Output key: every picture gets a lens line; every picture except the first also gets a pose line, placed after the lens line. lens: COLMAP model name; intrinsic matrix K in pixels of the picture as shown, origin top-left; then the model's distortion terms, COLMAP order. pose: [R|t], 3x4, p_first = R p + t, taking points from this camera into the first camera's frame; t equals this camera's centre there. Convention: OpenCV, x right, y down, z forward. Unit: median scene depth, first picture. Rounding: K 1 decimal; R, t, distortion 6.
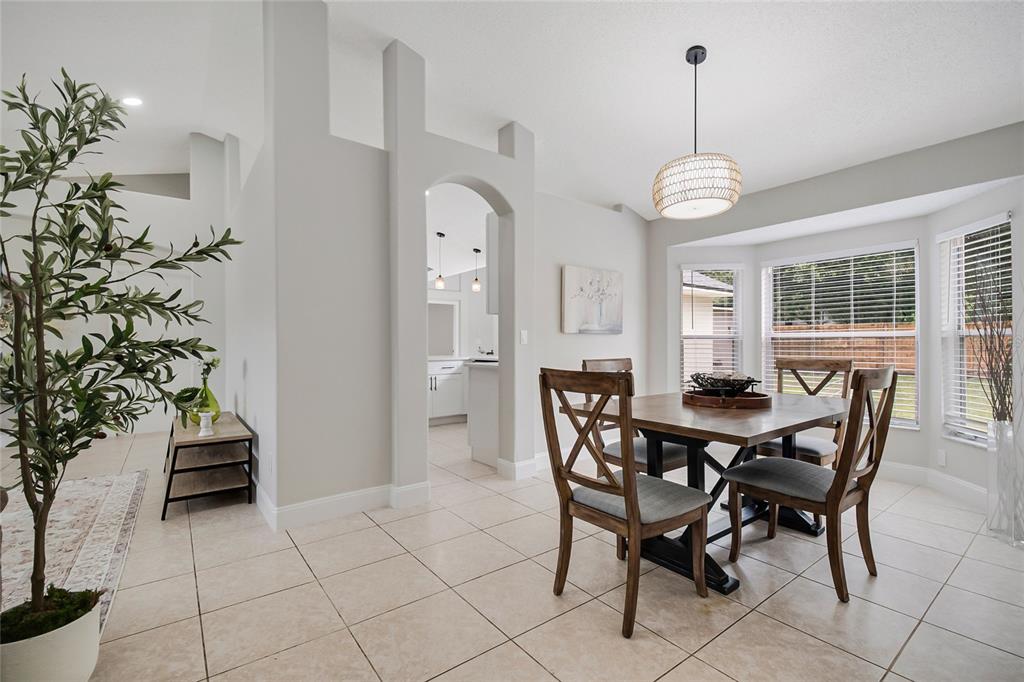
lens RADIAL K [[439.8, 0, 513.9], [0, 439.8, 346.4], [0, 0, 1]] dist [-0.000490, 0.000092]
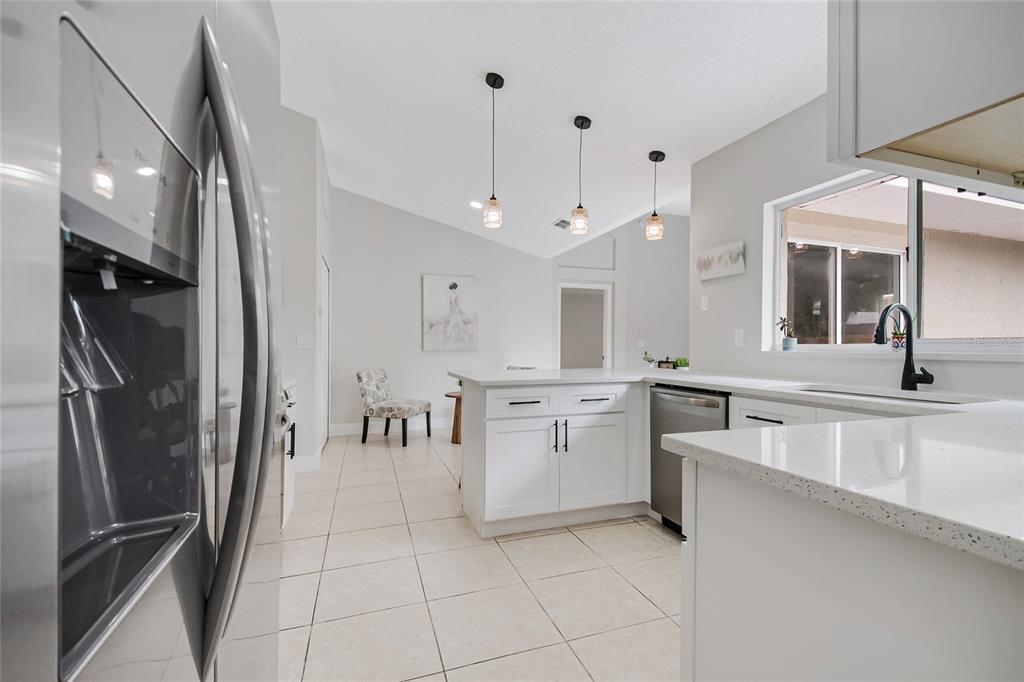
lens RADIAL K [[430.2, 0, 526.3], [0, 430.2, 348.1], [0, 0, 1]] dist [0.000664, -0.000117]
pose [[0.952682, 0.009547, -0.303820, -0.164305], [-0.010508, 0.999944, -0.001527, -0.005389], [0.303788, 0.004647, 0.952728, 1.102729]]
